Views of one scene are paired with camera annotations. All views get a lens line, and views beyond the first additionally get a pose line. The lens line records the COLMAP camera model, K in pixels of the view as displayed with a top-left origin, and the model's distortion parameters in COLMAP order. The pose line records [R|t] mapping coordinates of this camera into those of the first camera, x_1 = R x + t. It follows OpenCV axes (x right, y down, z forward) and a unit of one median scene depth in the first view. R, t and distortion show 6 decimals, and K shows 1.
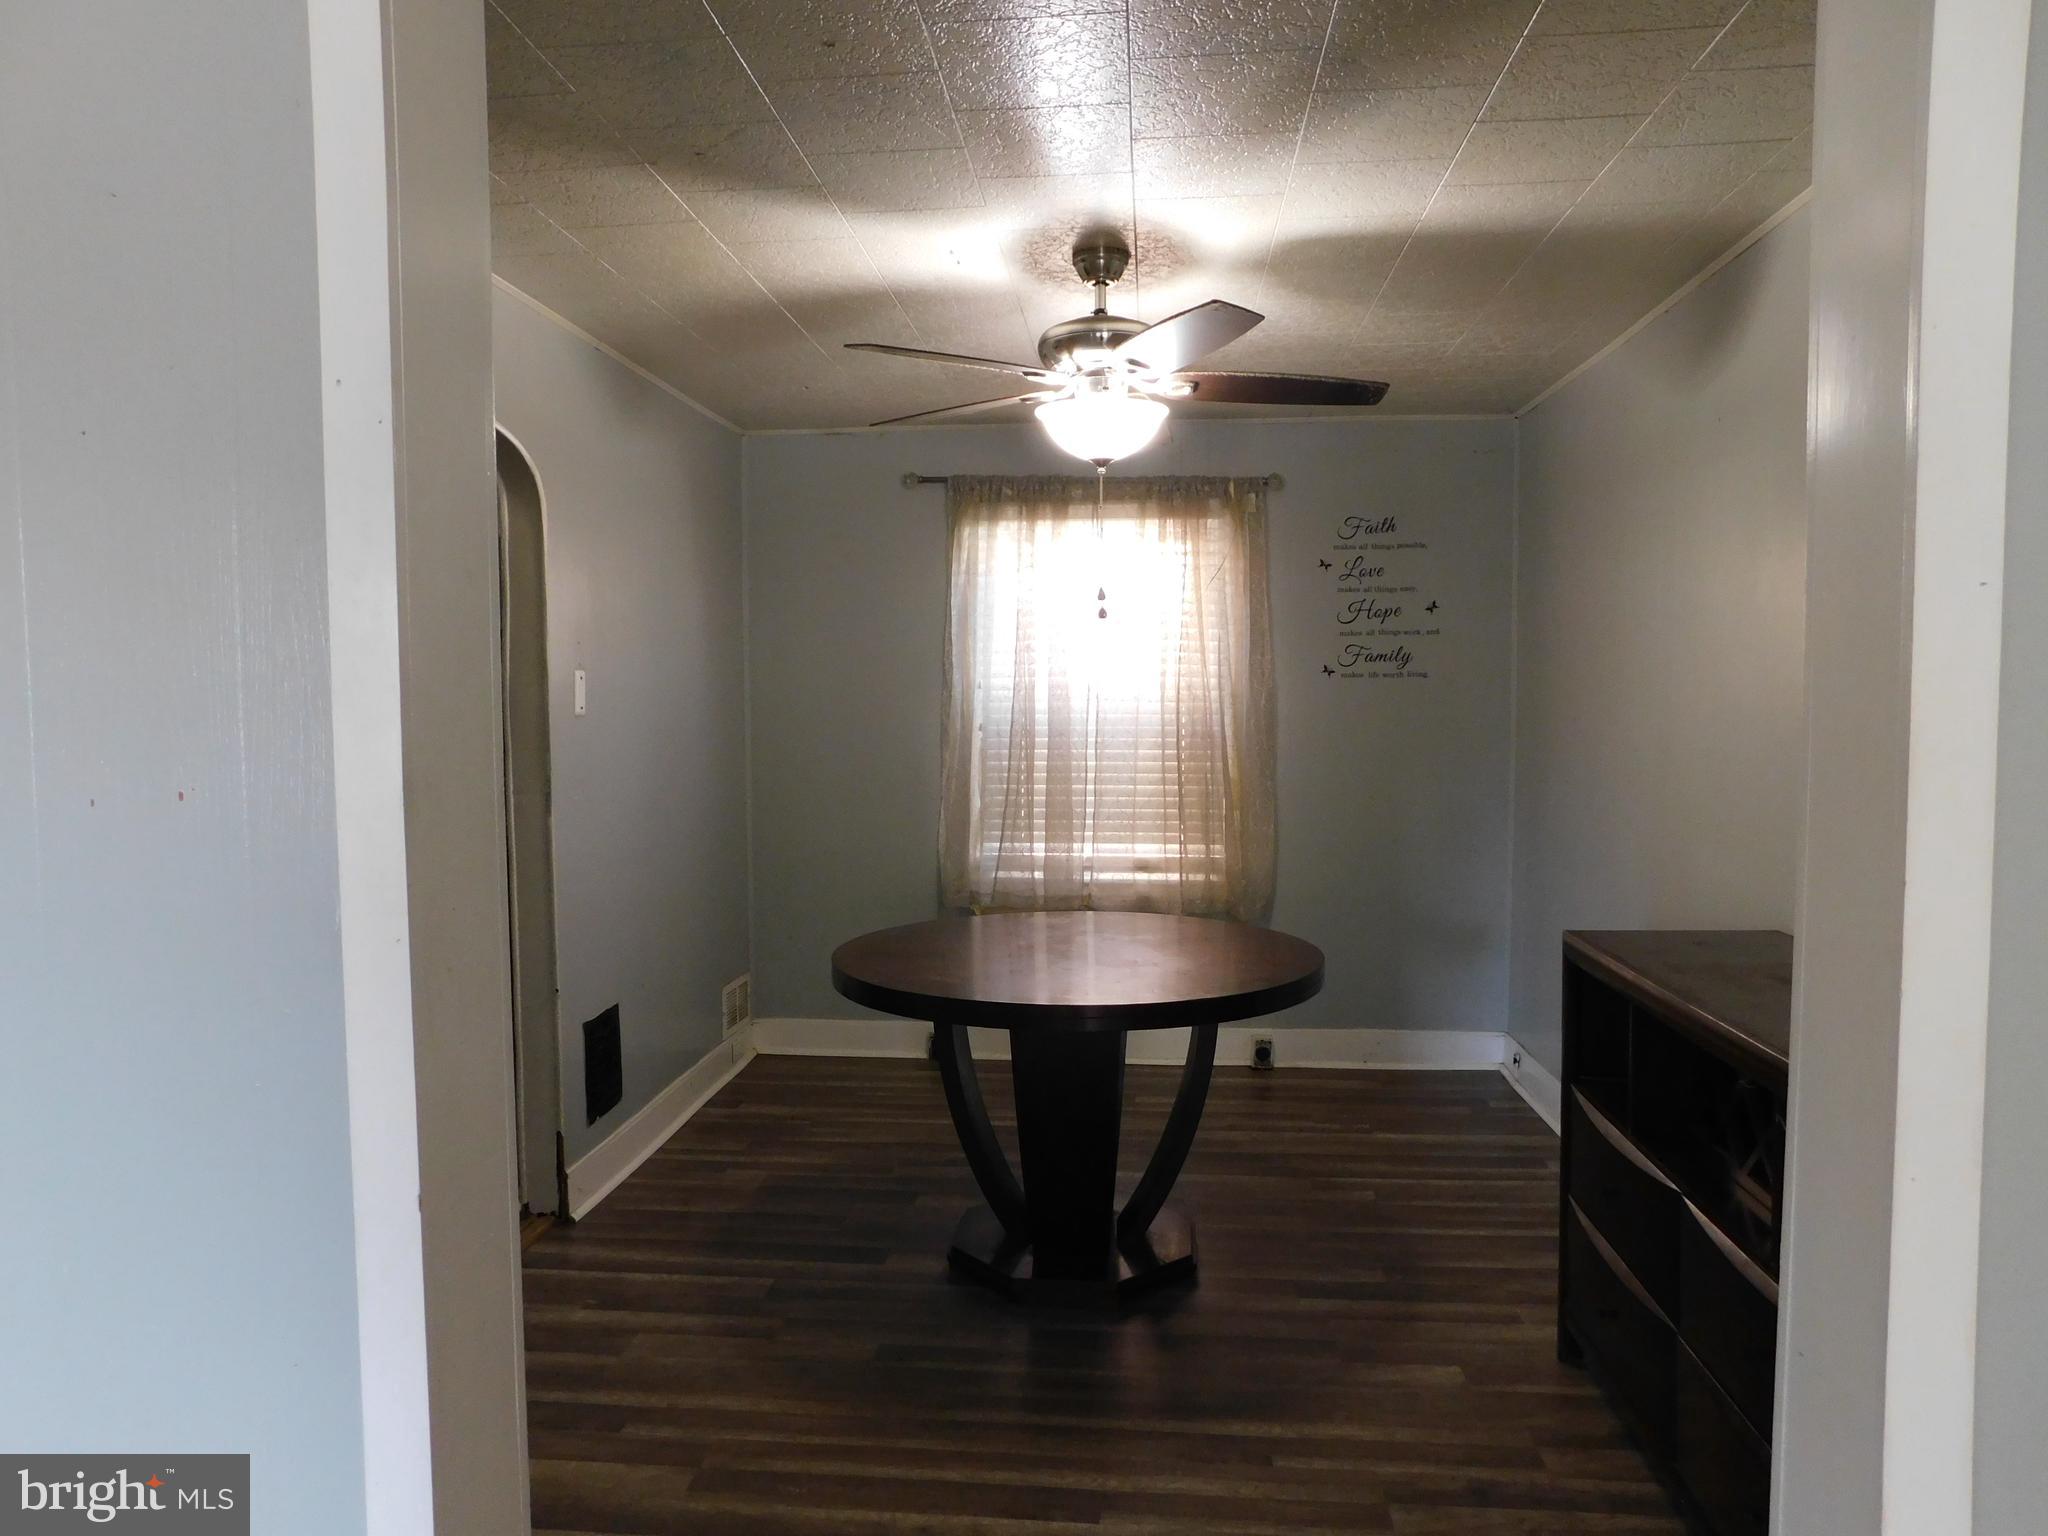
lens RADIAL K [[1369.4, 0, 1053.9], [0, 1369.4, 767.4], [0, 0, 1]] dist [-0.055499, 0.054811]
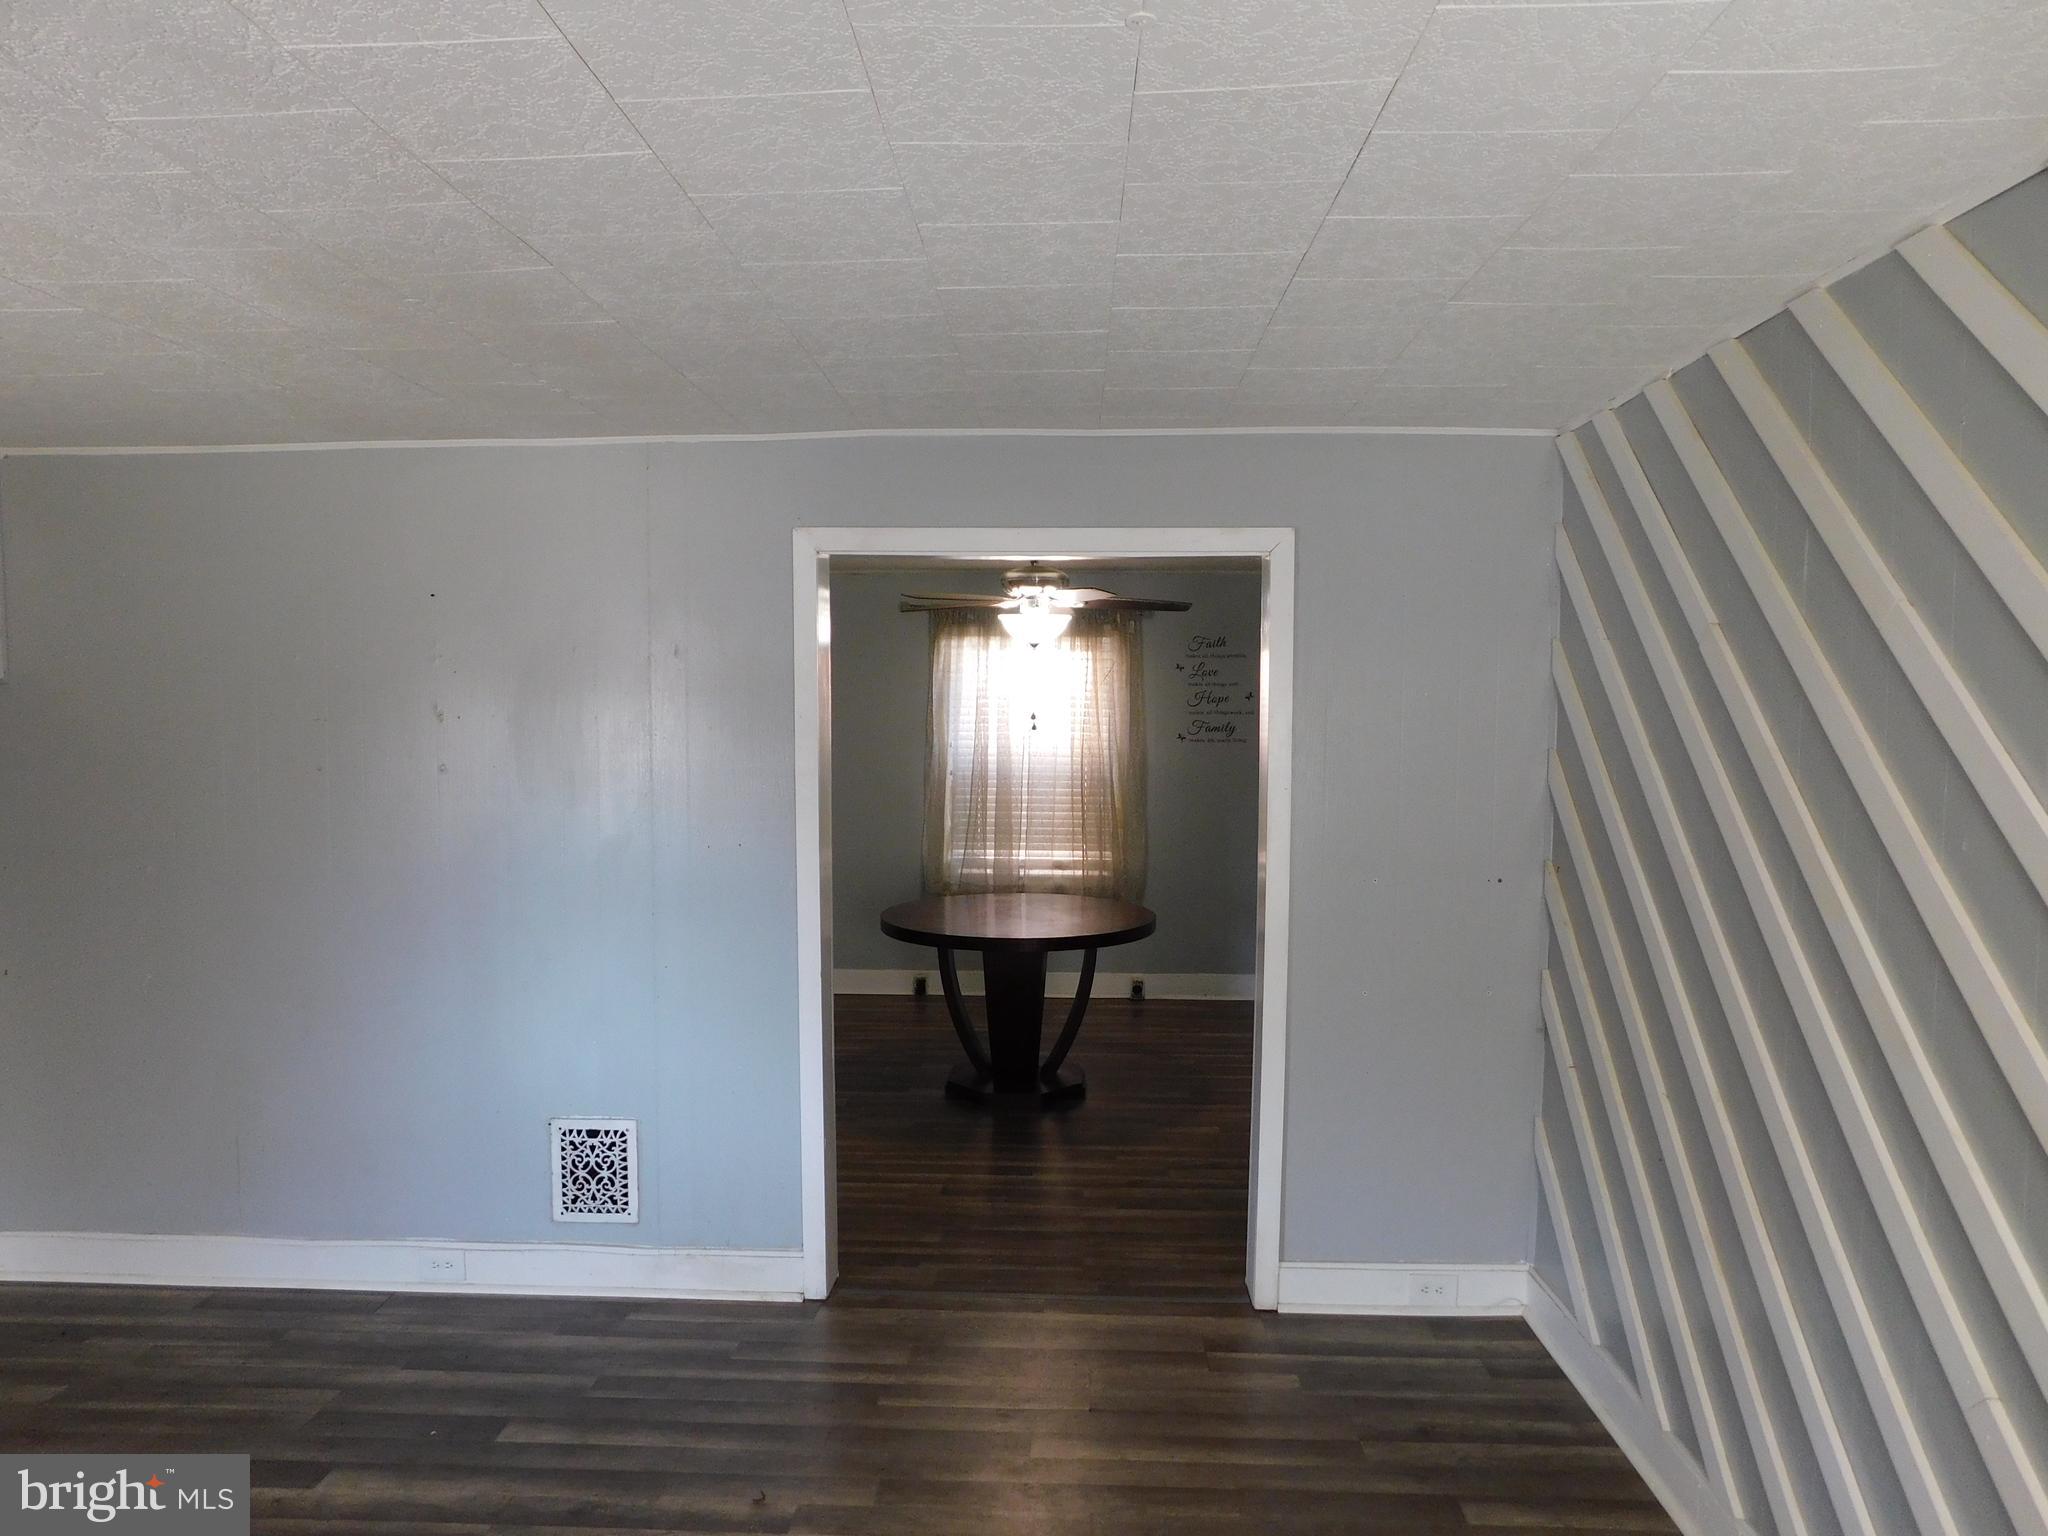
lens RADIAL K [[1369.4, 0, 1033.7], [0, 1369.4, 778.5], [0, 0, 1]] dist [-0.055499, 0.054811]
pose [[0.999222, 0.005673, 0.039021, -0.022467], [-0.006135, 0.999913, 0.011707, -0.041998], [-0.038951, -0.011937, 0.999170, -0.516667]]
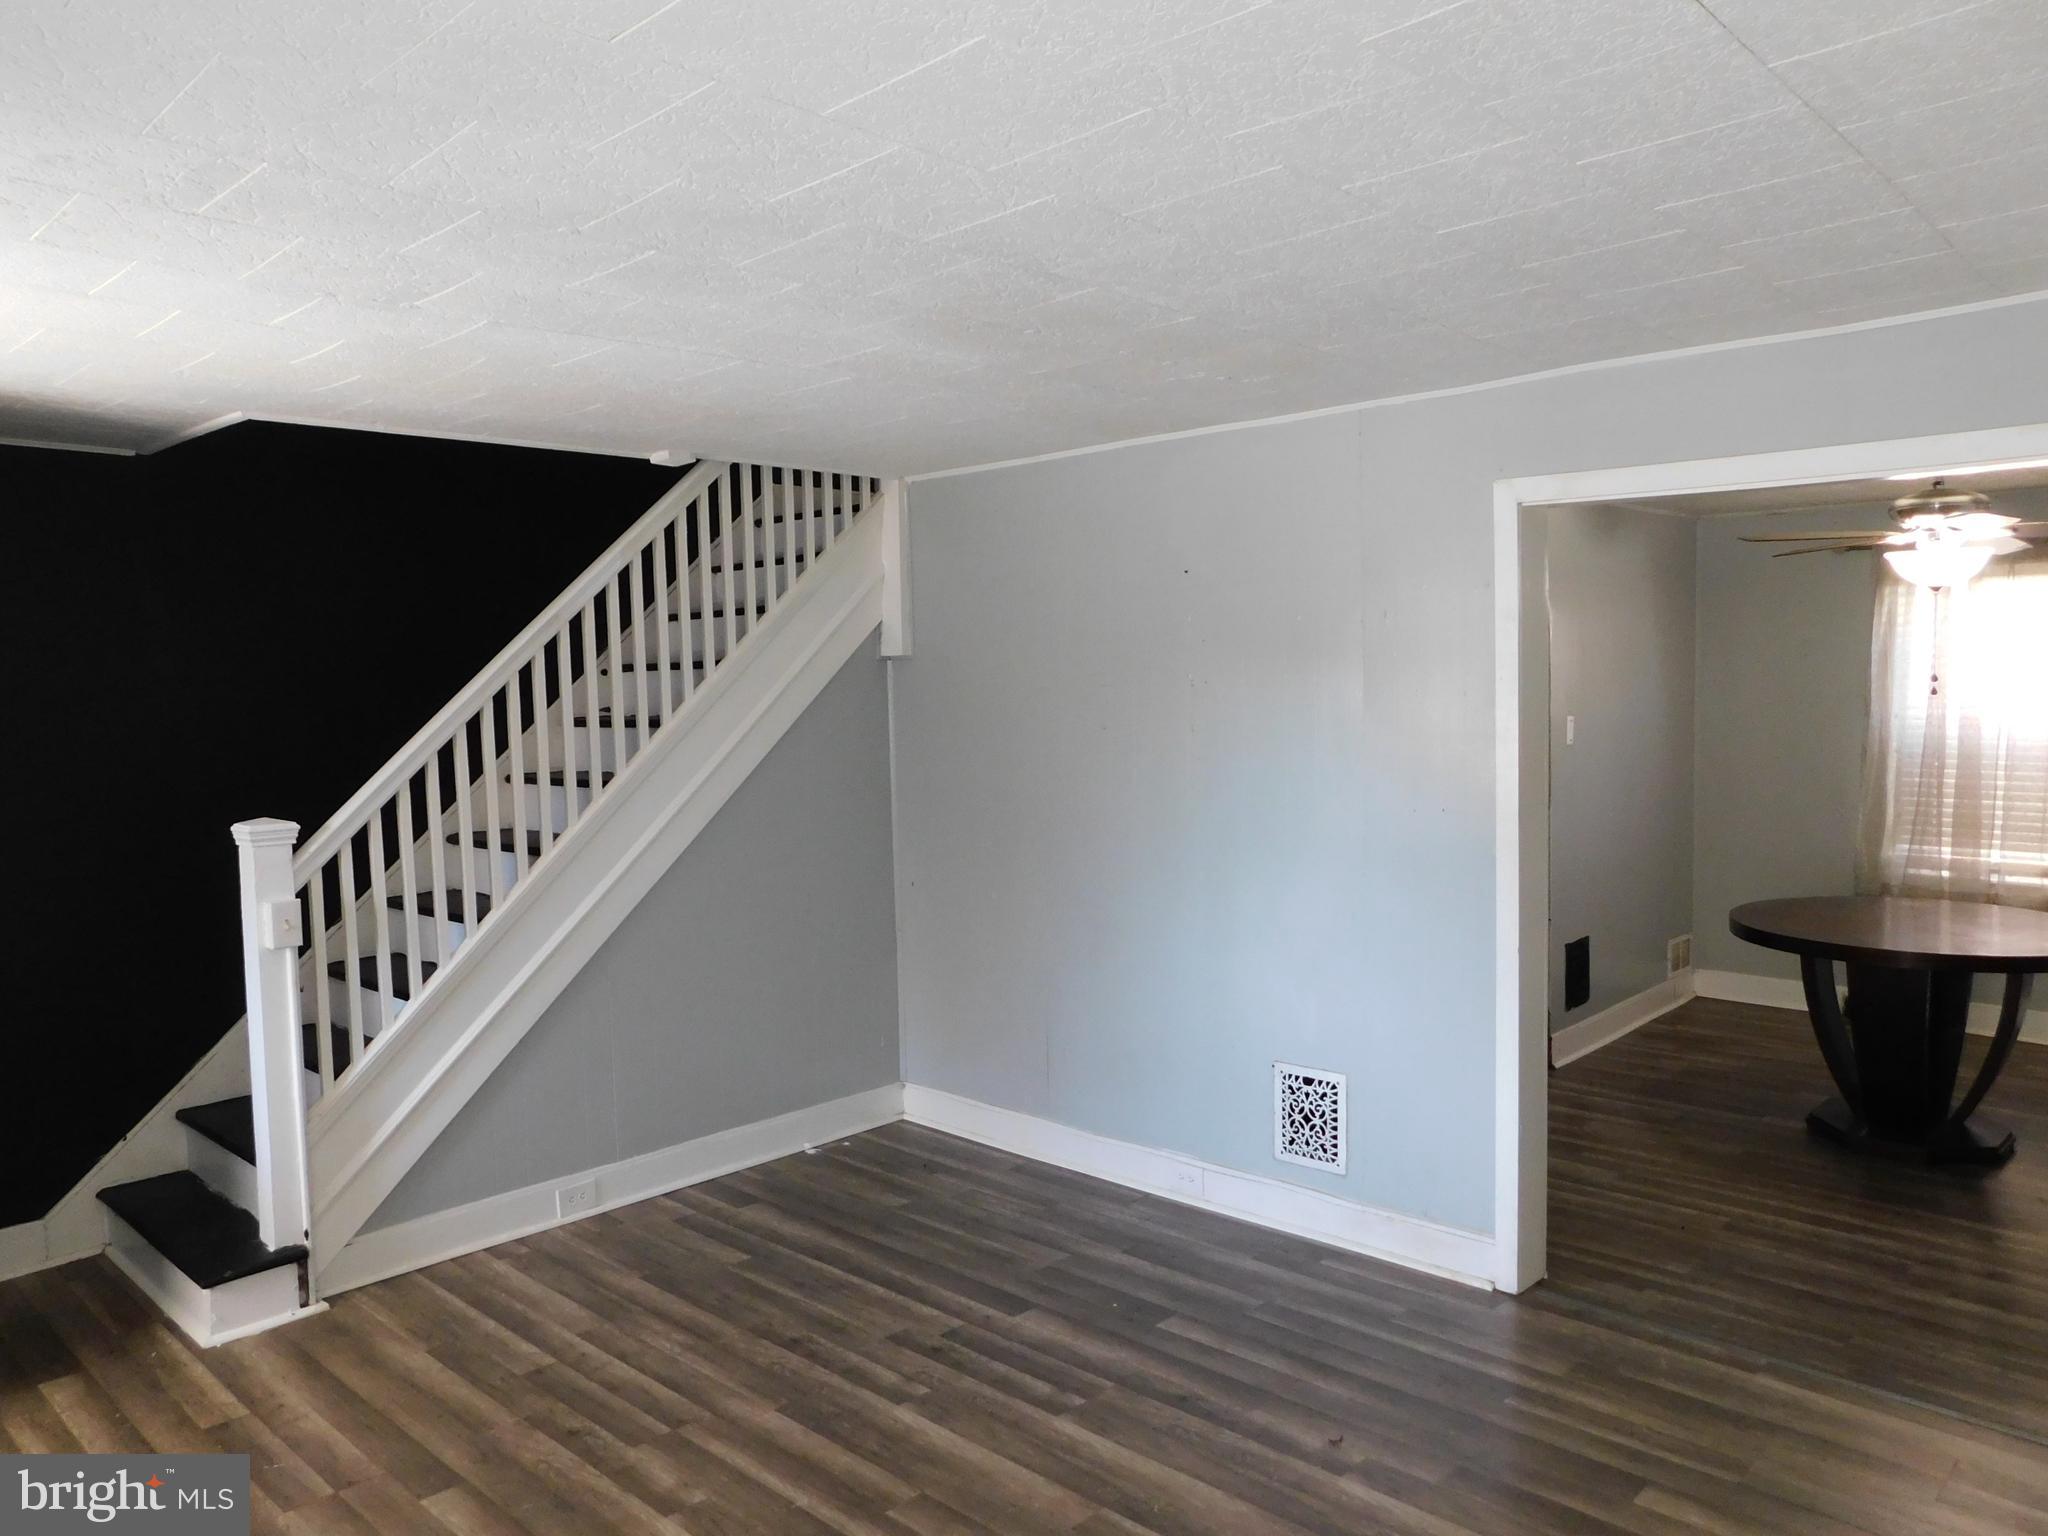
lens RADIAL K [[1480.3, 0, 1023.5], [0, 1480.3, 768.8], [0, 0, 1]] dist [-0.043382, 0.036761]
pose [[0.776635, 0.032580, -0.629108, 0.167841], [-0.018388, 0.999409, 0.029057, -0.036473], [0.629682, -0.010999, 0.776775, -0.519219]]
